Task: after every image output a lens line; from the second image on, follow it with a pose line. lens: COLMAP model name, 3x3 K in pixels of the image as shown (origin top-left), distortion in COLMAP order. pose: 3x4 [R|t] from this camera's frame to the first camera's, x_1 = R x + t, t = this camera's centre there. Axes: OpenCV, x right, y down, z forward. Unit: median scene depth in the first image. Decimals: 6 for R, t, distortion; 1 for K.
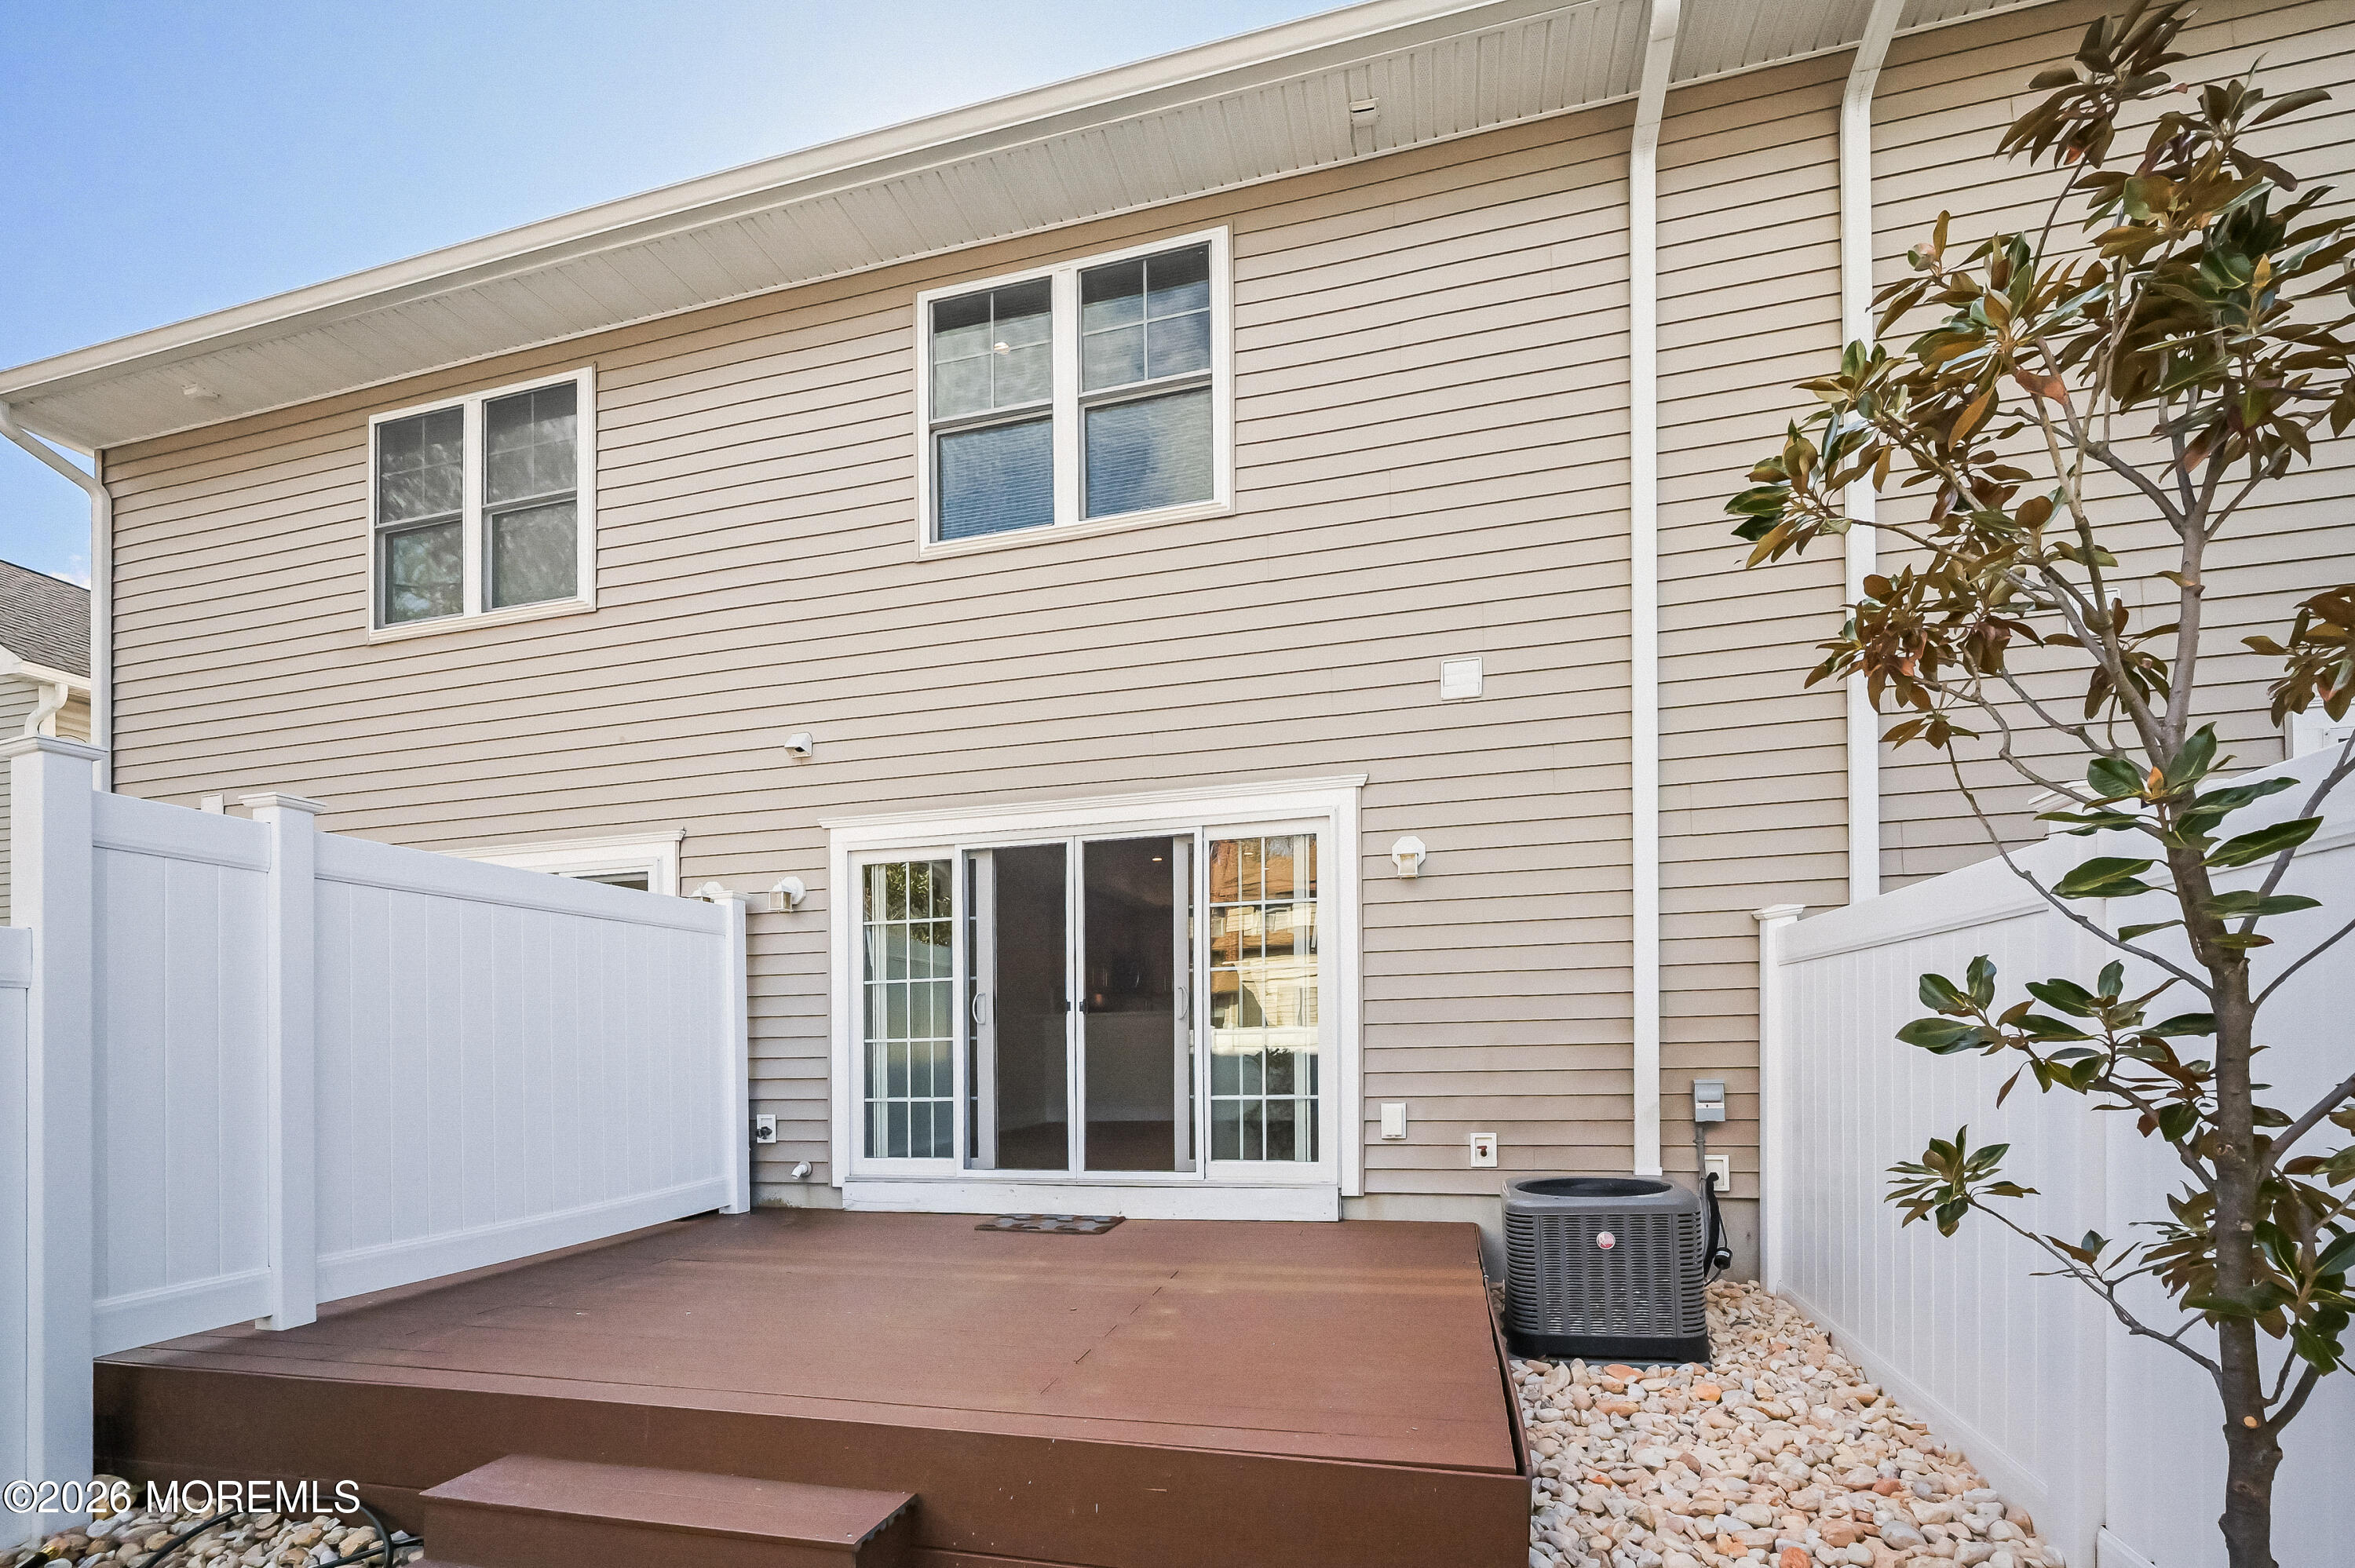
lens RADIAL K [[943.2, 0, 1171.5], [0, 943.2, 783.5], [0, 0, 1]] dist [-0.001504, 0.000639]
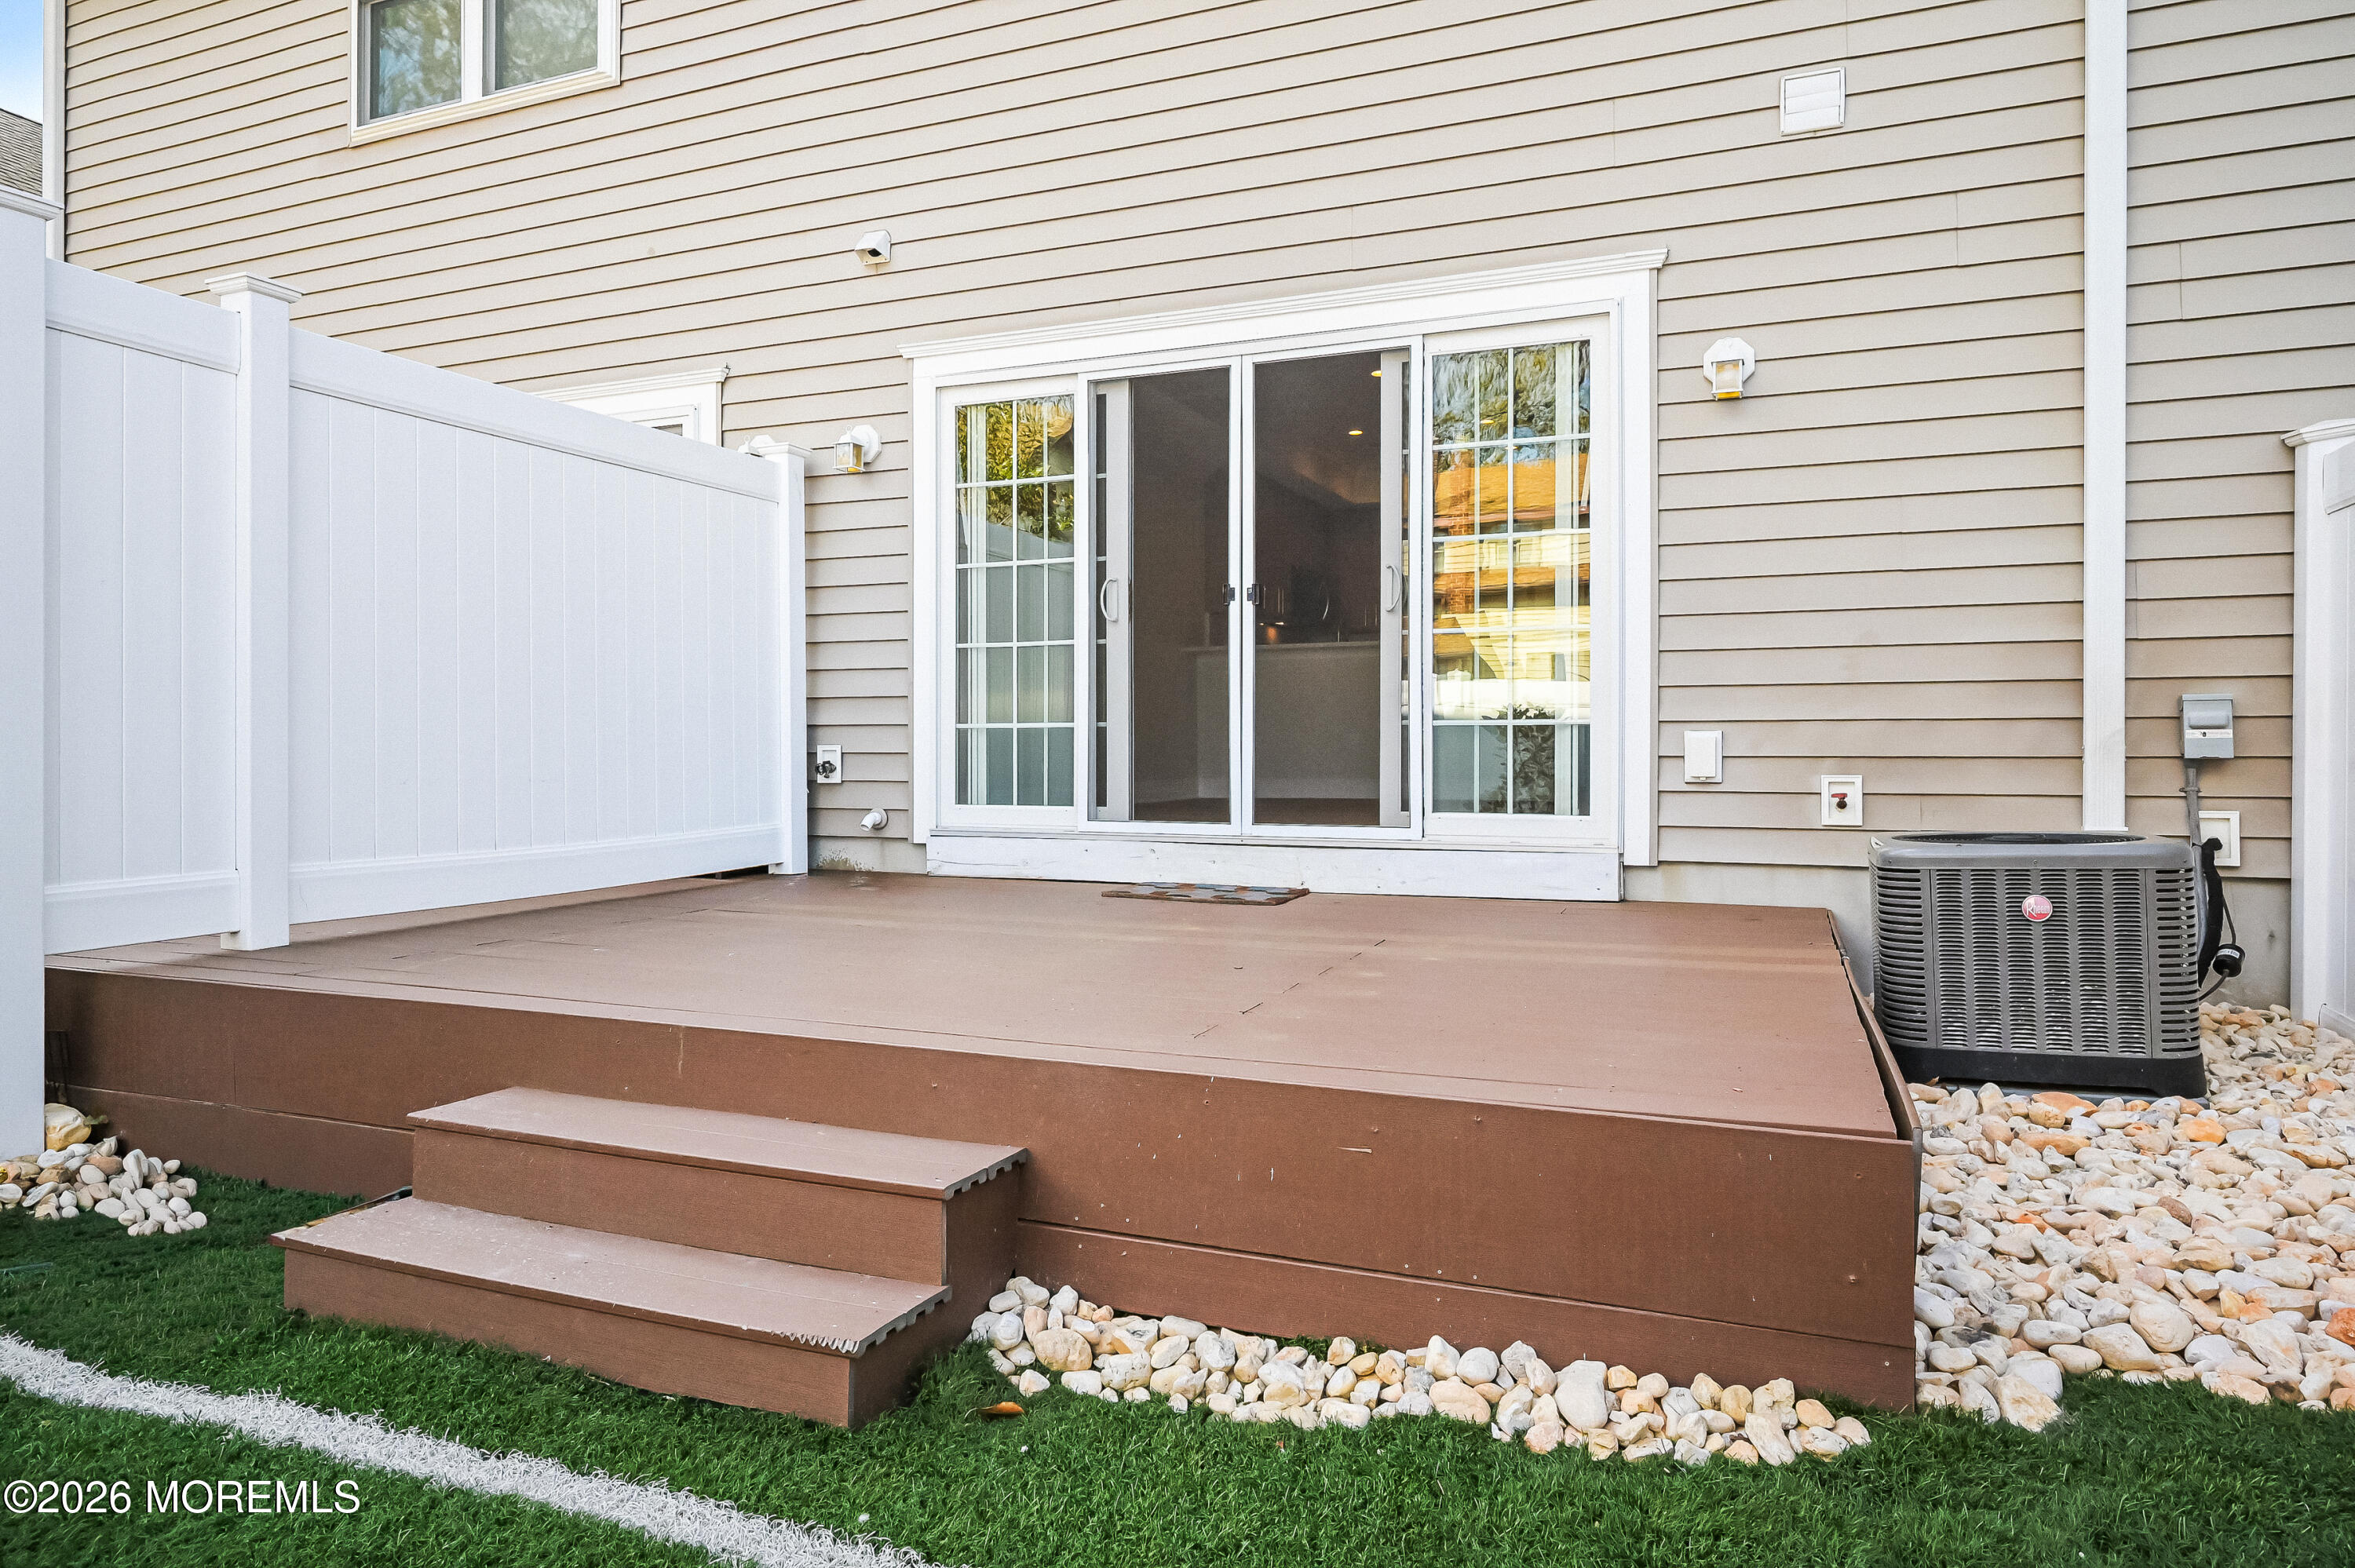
lens RADIAL K [[1309.9, 0, 1187.9], [0, 1309.9, 783.0], [0, 0, 1]] dist [-0.005645, 0.003774]
pose [[0.991027, 0.005539, -0.133550, -0.008720], [-0.005079, 0.999980, 0.003787, 0.377156], [0.133568, -0.003075, 0.991035, 0.007912]]
